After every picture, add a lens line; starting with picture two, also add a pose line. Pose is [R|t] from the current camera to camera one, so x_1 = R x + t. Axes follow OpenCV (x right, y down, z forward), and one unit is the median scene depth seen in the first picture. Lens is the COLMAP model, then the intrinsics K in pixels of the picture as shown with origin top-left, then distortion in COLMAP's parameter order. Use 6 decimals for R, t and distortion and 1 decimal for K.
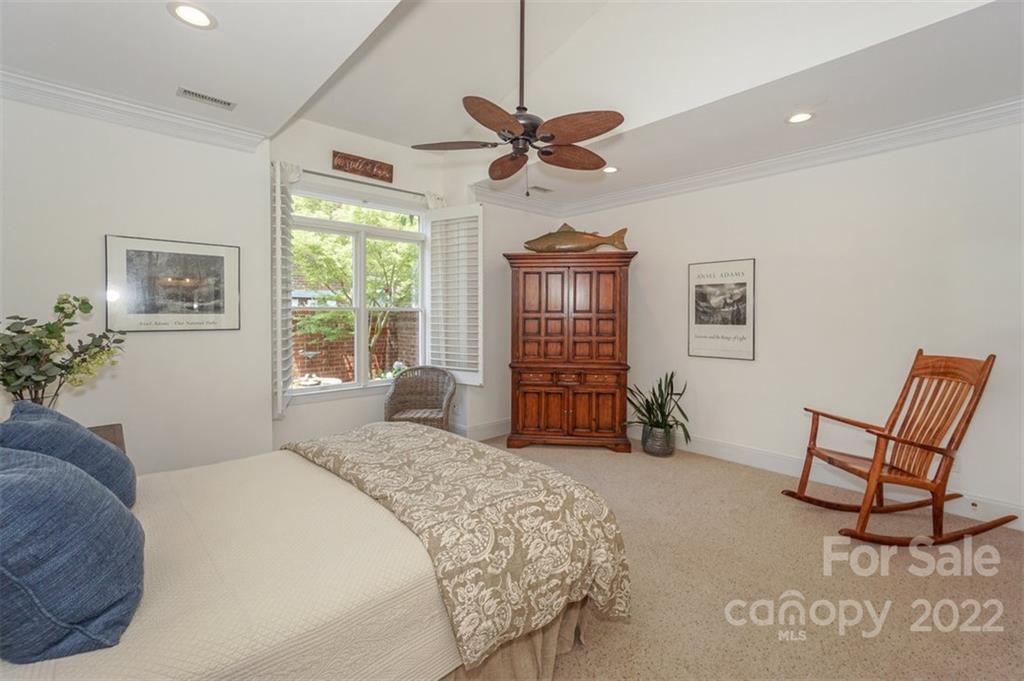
lens RADIAL K [[449.2, 0, 498.0], [0, 449.2, 320.5], [0, 0, 1]] dist [-0.009157, 0.008338]
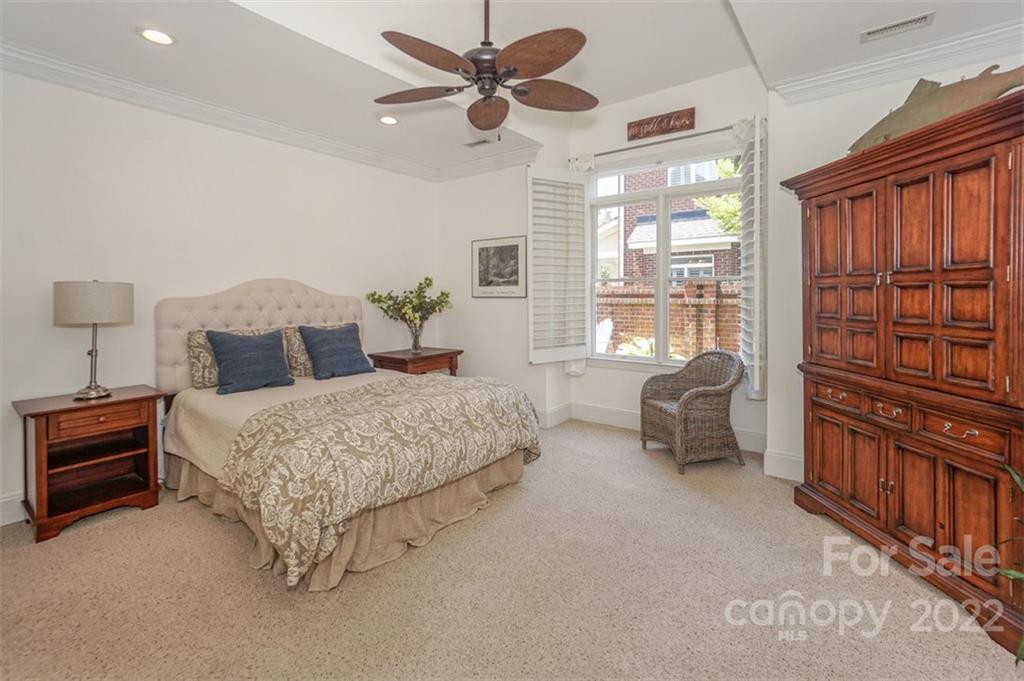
lens RADIAL K [[449.2, 0, 503.3], [0, 449.2, 294.4], [0, 0, 1]] dist [-0.009157, 0.008338]
pose [[0.198301, 0.002295, -0.980138, 0.549943], [-0.009949, 0.999950, 0.000329, 0.008478], [0.980091, 0.009686, 0.198314, 0.514370]]
